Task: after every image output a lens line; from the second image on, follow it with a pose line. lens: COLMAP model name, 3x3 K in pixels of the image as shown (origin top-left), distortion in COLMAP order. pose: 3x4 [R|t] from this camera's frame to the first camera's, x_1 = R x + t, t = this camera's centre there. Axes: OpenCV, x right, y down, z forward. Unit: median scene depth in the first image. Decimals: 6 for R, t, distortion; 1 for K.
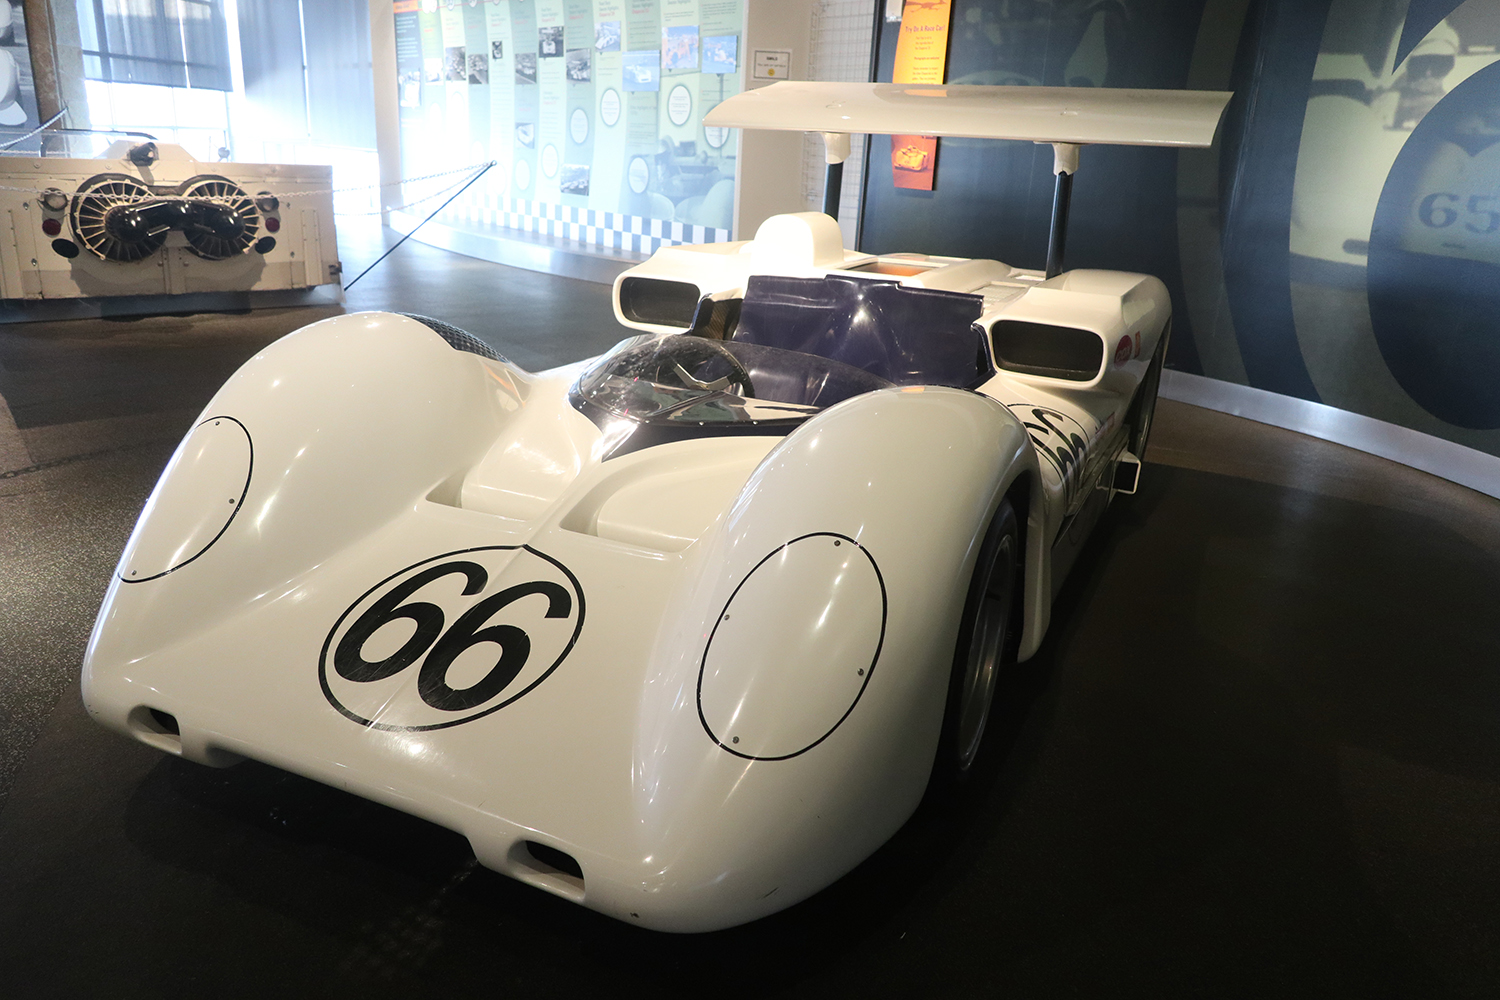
lens RADIAL K [[1075.4, 0, 747.6], [0, 1075.4, 503.6], [0, 0, 1]] dist [0.000579, 0.002943]
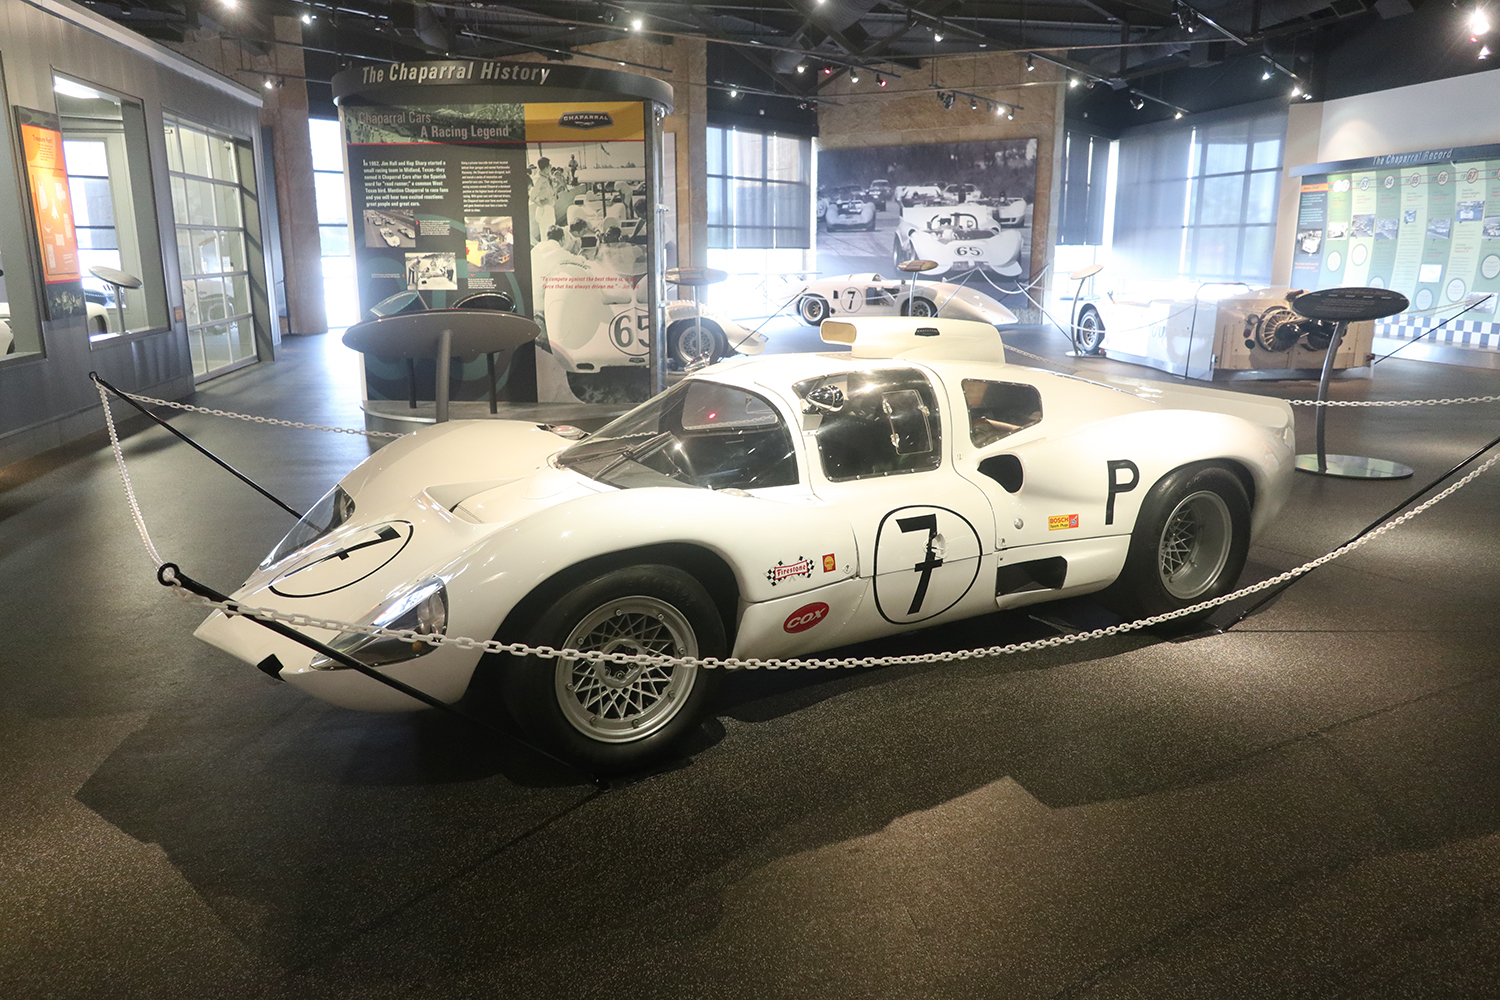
lens RADIAL K [[1075.4, 0, 750.0], [0, 1075.4, 494.3], [0, 0, 1]] dist [0.000579, 0.002943]
pose [[0.863462, 0.068518, -0.499738, -0.256095], [-0.124985, 0.988898, -0.080367, 0.181156], [0.488684, 0.131854, 0.862440, -0.652505]]
